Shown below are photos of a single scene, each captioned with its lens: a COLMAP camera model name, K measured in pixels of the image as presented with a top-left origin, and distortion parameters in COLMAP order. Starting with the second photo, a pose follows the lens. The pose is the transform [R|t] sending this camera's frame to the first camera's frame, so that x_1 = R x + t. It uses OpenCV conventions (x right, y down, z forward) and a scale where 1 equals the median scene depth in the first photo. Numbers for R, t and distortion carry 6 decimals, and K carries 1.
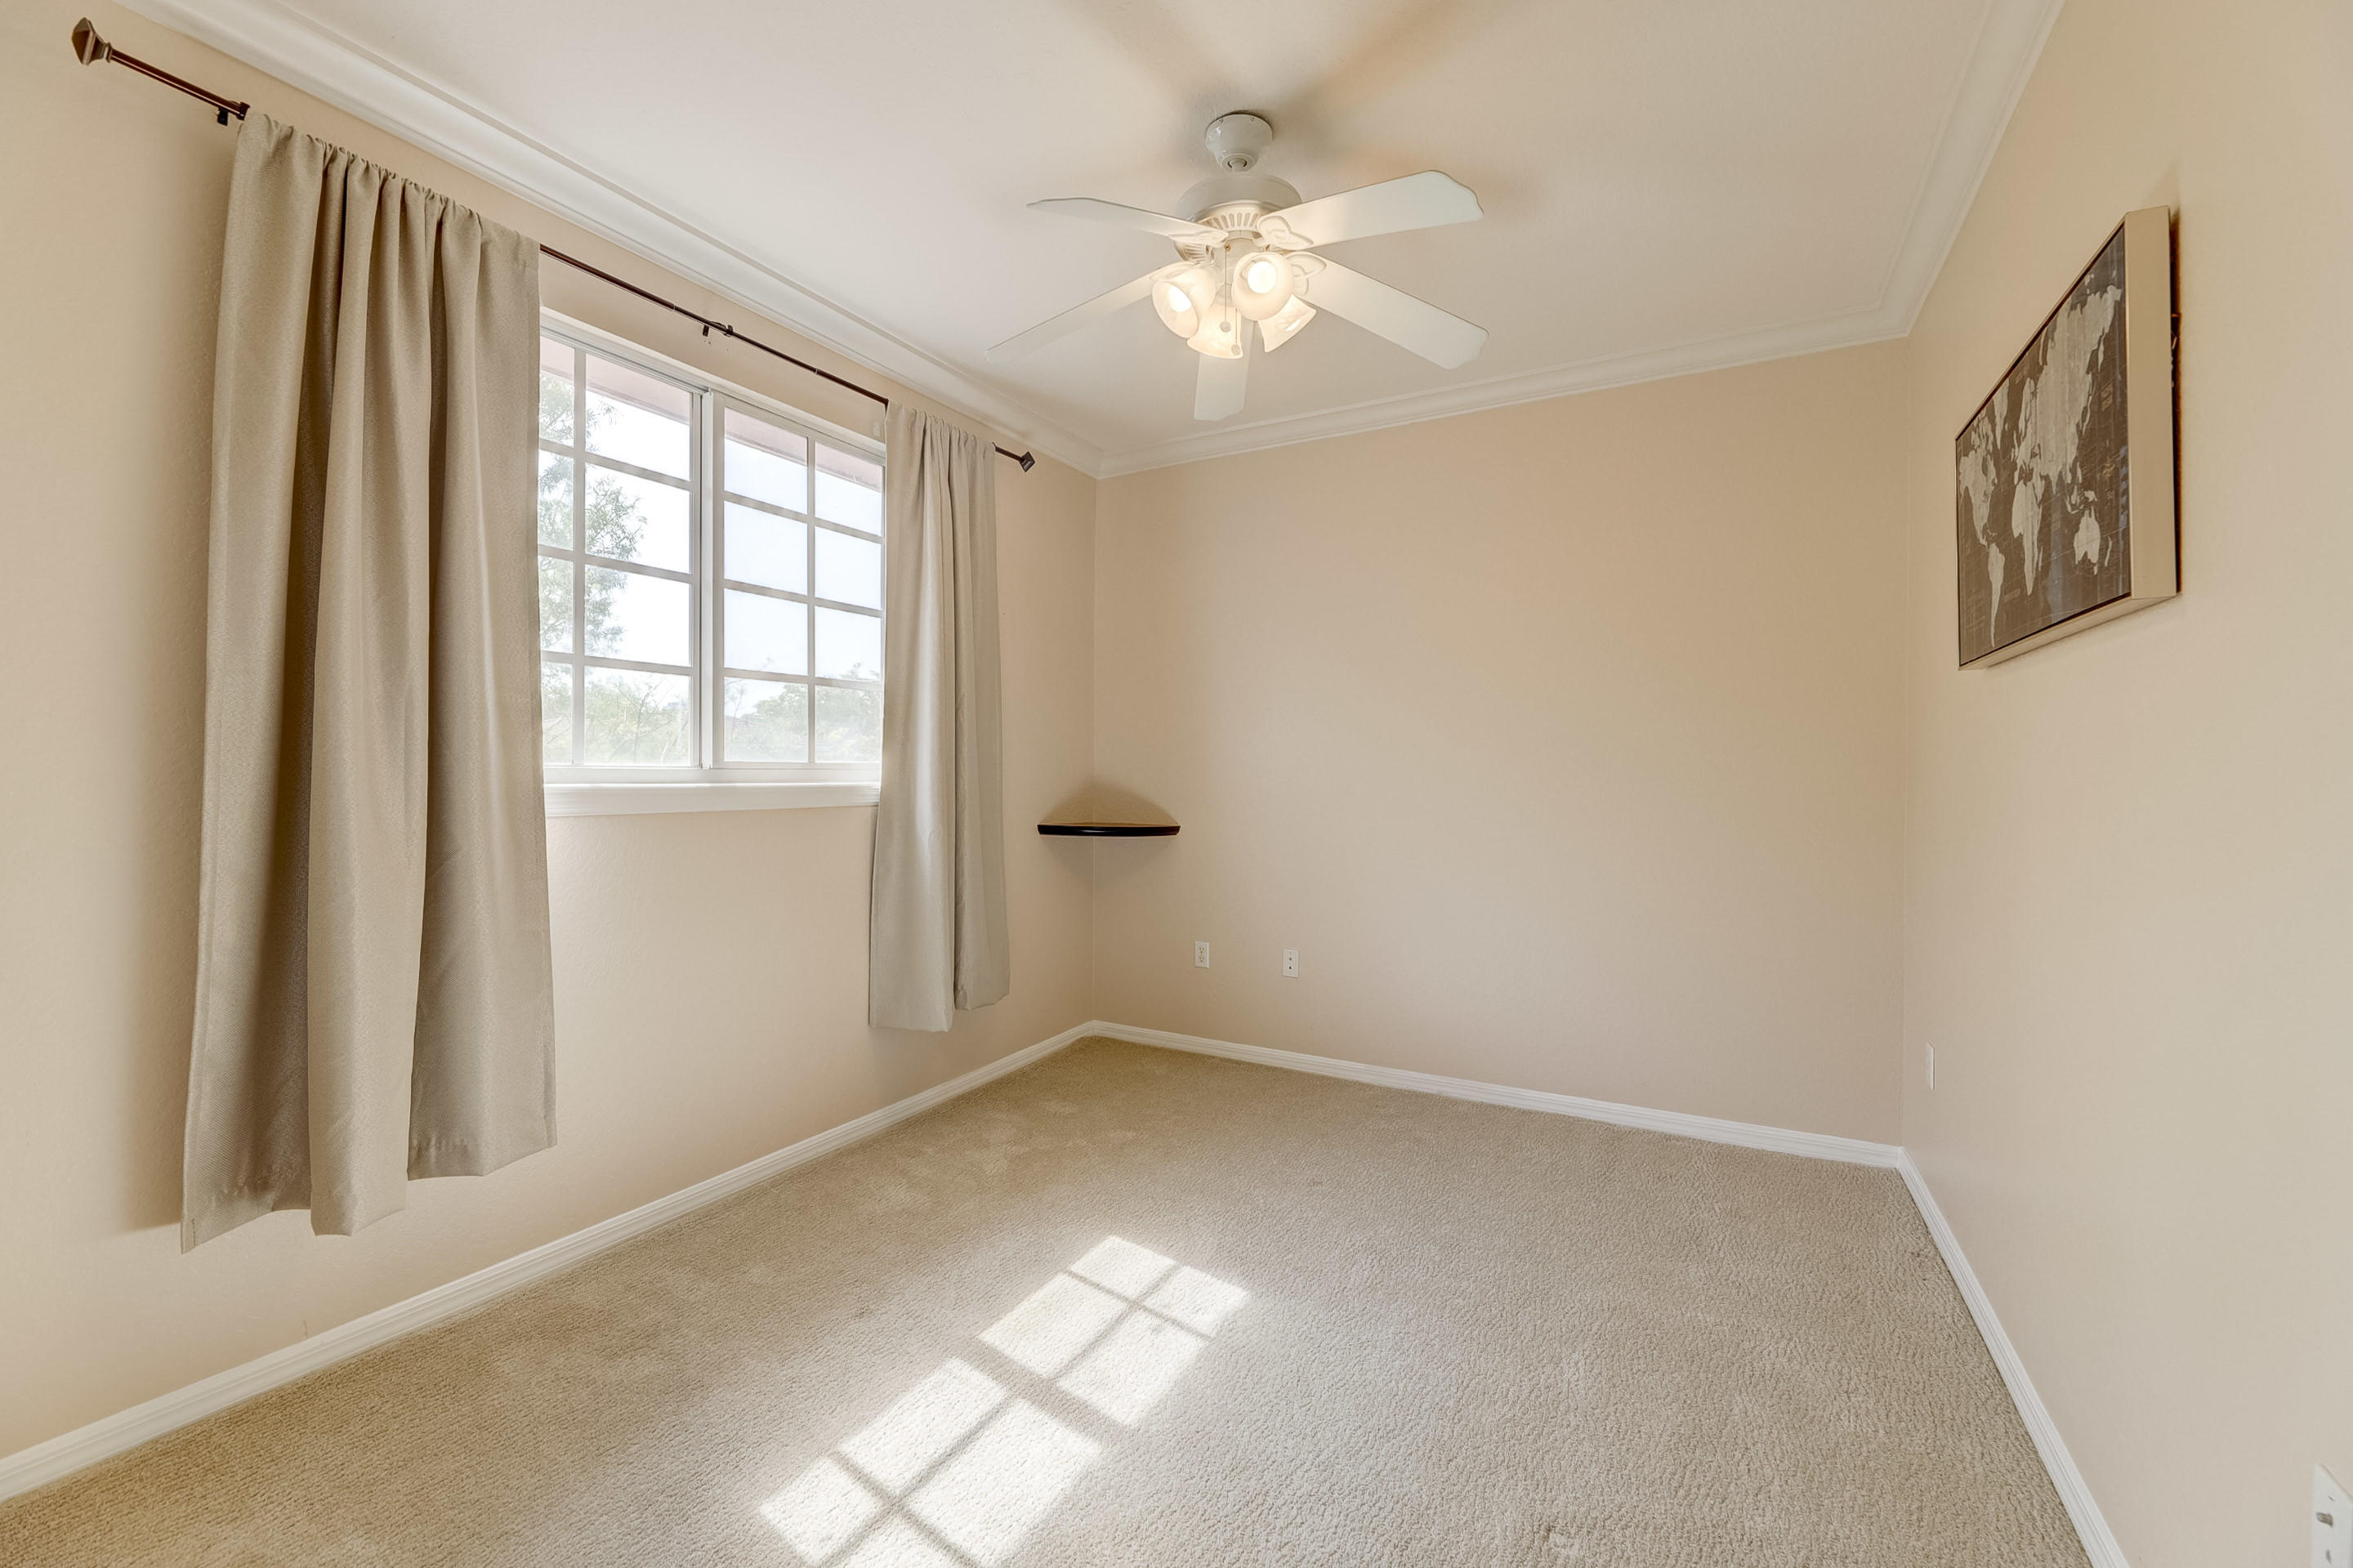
lens RADIAL K [[959.4, 0, 1152.7], [0, 959.4, 765.7], [0, 0, 1]] dist [-0.001826, -0.003413]
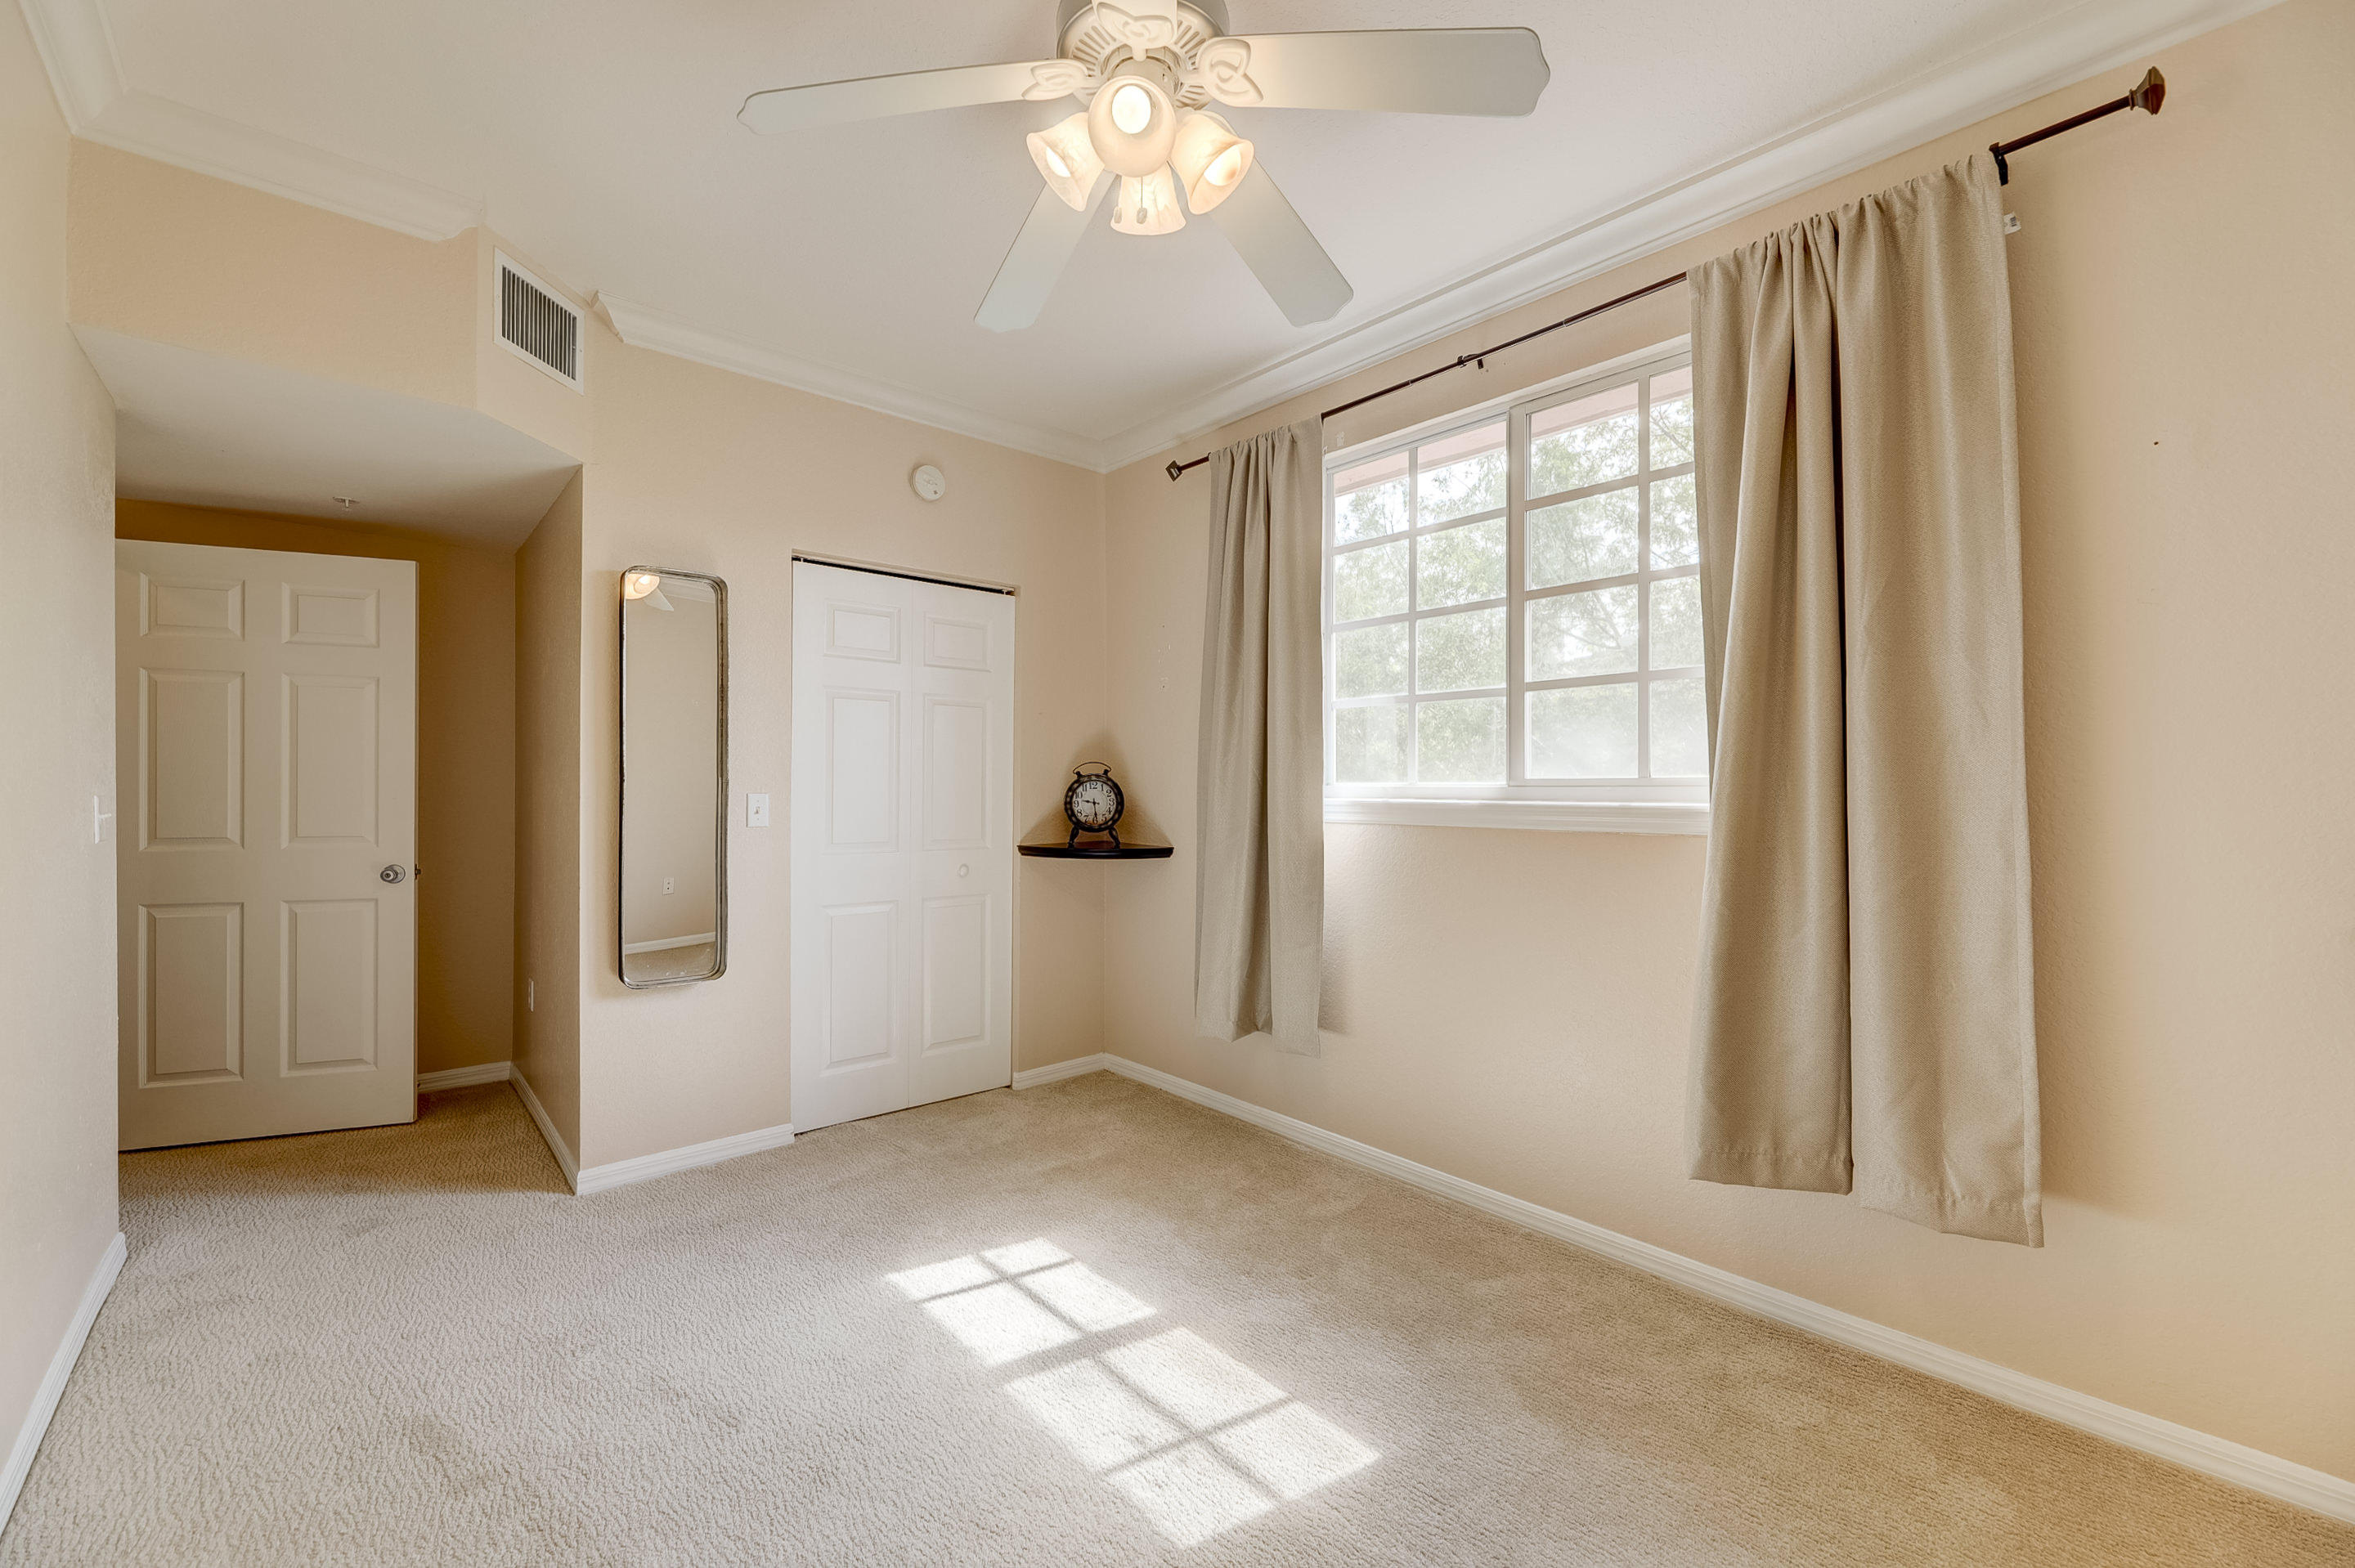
lens RADIAL K [[960.1, 0, 1151.9], [0, 960.1, 796.6], [0, 0, 1]] dist [-0.001826, -0.003413]
pose [[-0.346817, -0.005576, -0.937916, 0.760392], [-0.001939, 0.999984, -0.005228, 0.024743], [0.937931, 0.000005, -0.346822, 1.247087]]
